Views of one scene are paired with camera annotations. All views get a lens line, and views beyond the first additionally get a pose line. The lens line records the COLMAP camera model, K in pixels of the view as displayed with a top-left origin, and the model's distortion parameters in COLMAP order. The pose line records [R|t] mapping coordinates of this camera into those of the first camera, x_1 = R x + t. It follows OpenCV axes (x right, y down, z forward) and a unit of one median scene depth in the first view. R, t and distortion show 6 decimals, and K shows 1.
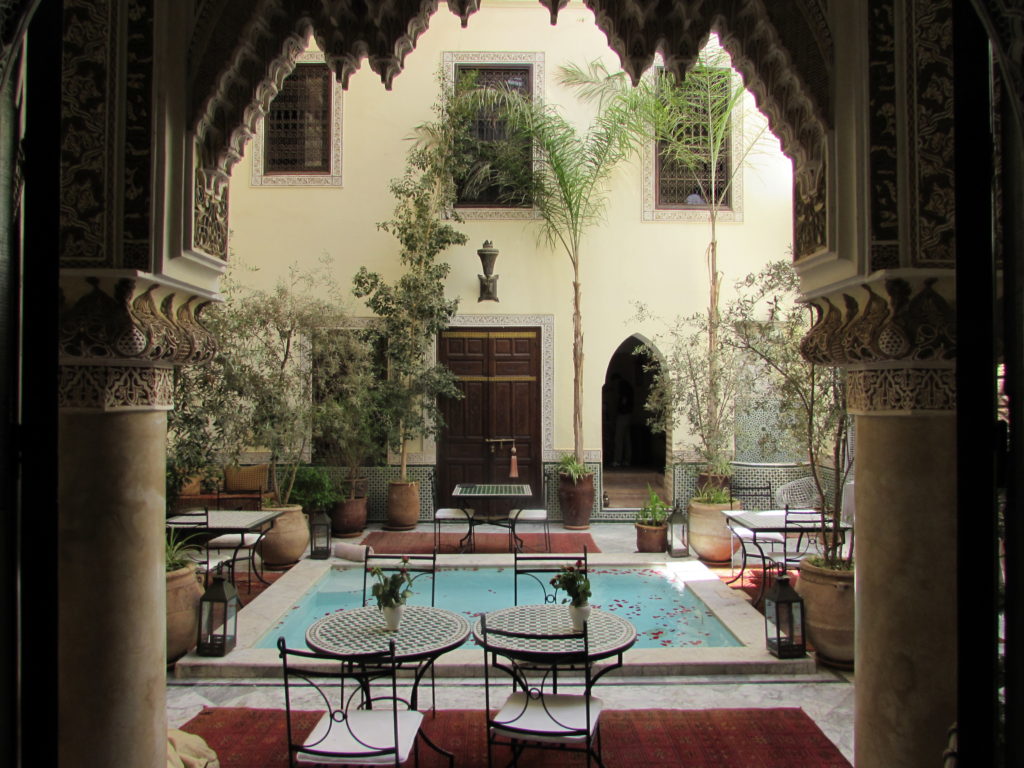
lens RADIAL K [[718.4, 0, 511.5], [0, 718.4, 383.4], [0, 0, 1]] dist [-0.043939, 0.025154]
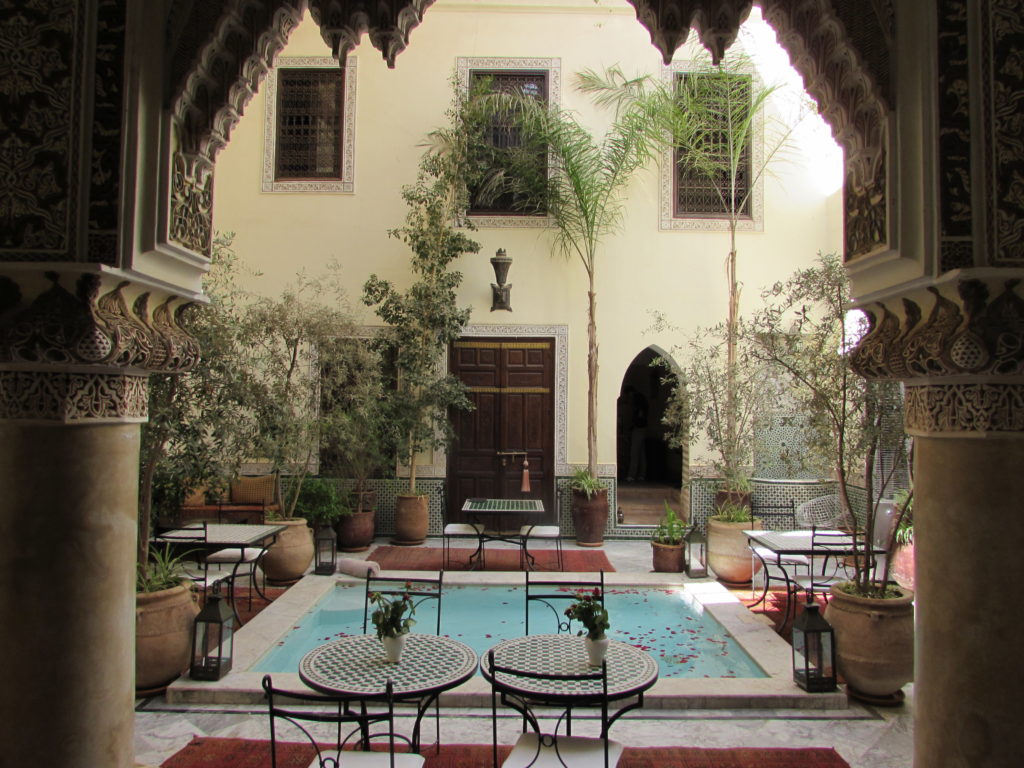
lens RADIAL K [[717.7, 0, 513.1], [0, 717.7, 383.2], [0, 0, 1]] dist [-0.043413, 0.024485]
pose [[0.999843, 0.009184, -0.015129, -0.000562], [-0.009424, 0.999830, -0.015872, -0.000701], [0.014981, 0.016012, 0.999760, 0.033942]]
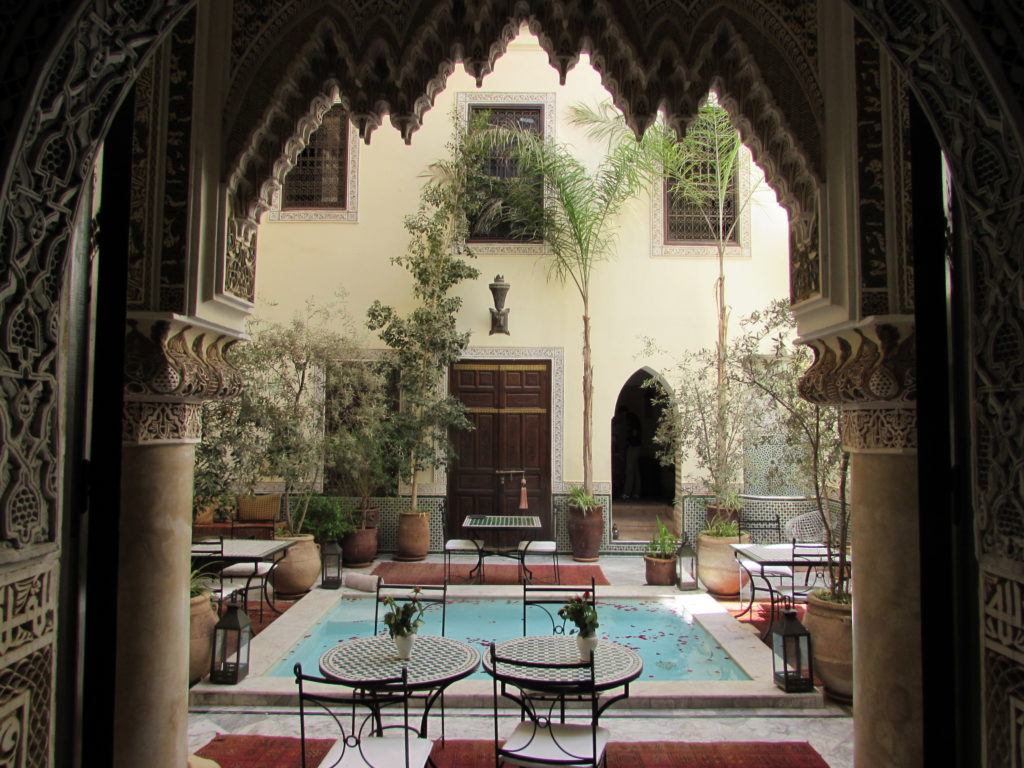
lens RADIAL K [[718.4, 0, 511.5], [0, 718.4, 383.4], [0, 0, 1]] dist [-0.043939, 0.025154]
pose [[0.999878, 0.005484, -0.014626, 0.000156], [-0.006099, 0.999084, -0.042345, -0.002787], [0.014380, 0.042429, 0.998996, -0.016054]]
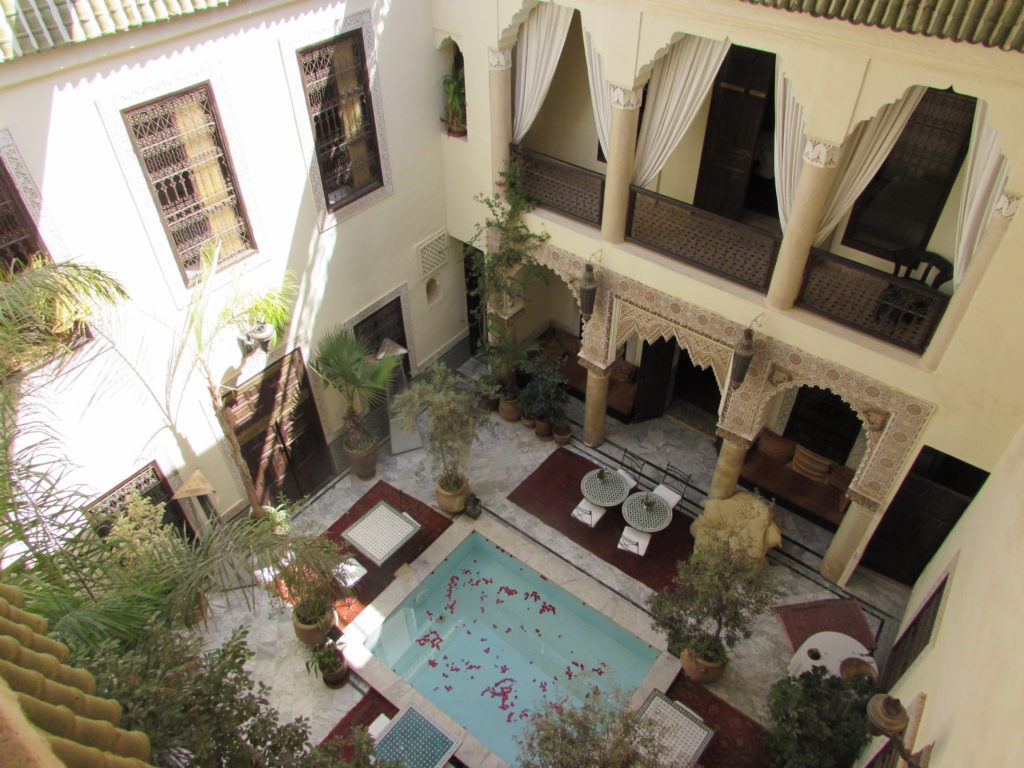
lens RADIAL K [[718.4, 0, 511.5], [0, 718.4, 383.4], [0, 0, 1]] dist [-0.043939, 0.025154]
pose [[-0.775123, -0.421545, 0.470622, -0.438191], [0.003499, 0.742002, 0.670388, -1.022424], [-0.631801, 0.521280, -0.573668, 1.320704]]
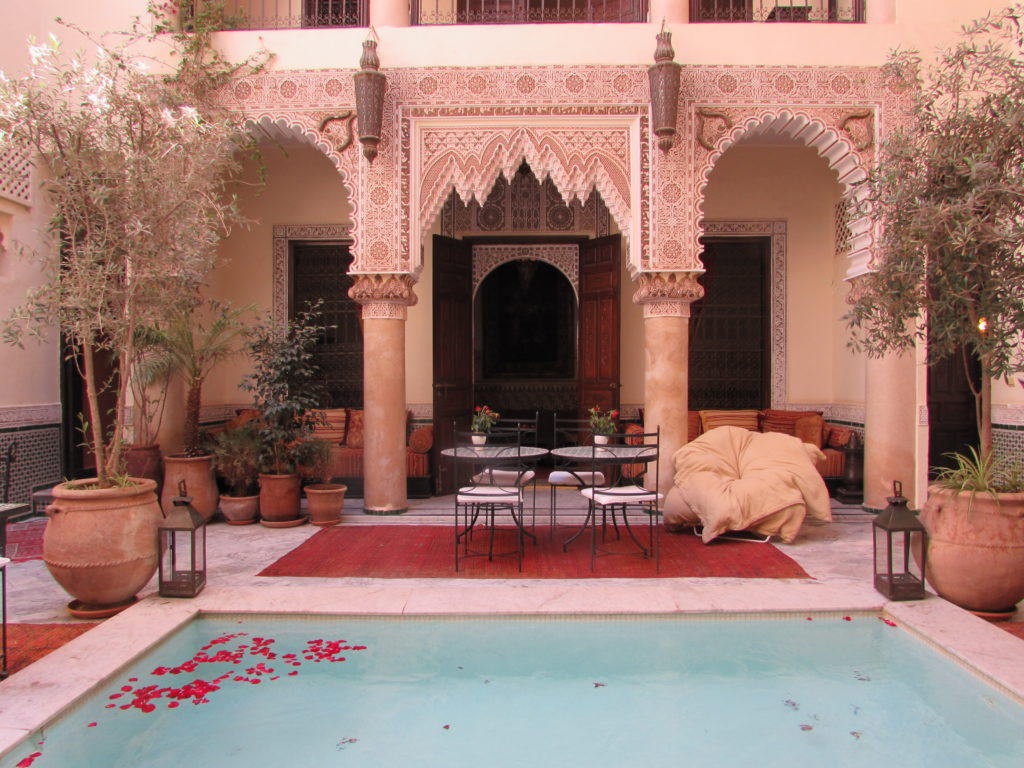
lens RADIAL K [[718.0, 0, 512.0], [0, 718.0, 384.0], [0, 0, 1]] dist [-0.059542, 0.028408]
pose [[-0.999722, -0.000928, 0.023548, -0.005575], [-0.001077, 0.999980, -0.006300, 0.087785], [-0.023542, -0.006324, -0.999703, 1.119064]]
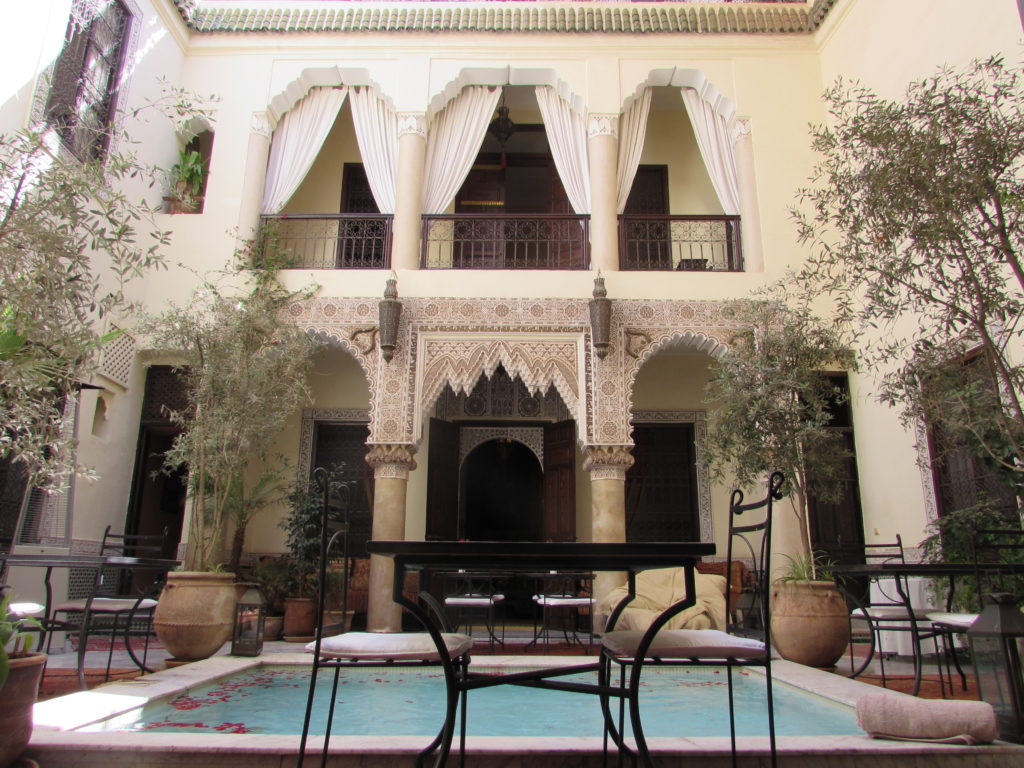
lens RADIAL K [[718.4, 0, 511.5], [0, 718.4, 383.4], [0, 0, 1]] dist [-0.043939, 0.025154]
pose [[-0.999941, -0.009845, 0.004651, -0.022913], [-0.010749, 0.960772, -0.277131, 0.166293], [-0.001740, -0.277165, -0.960821, 1.369435]]
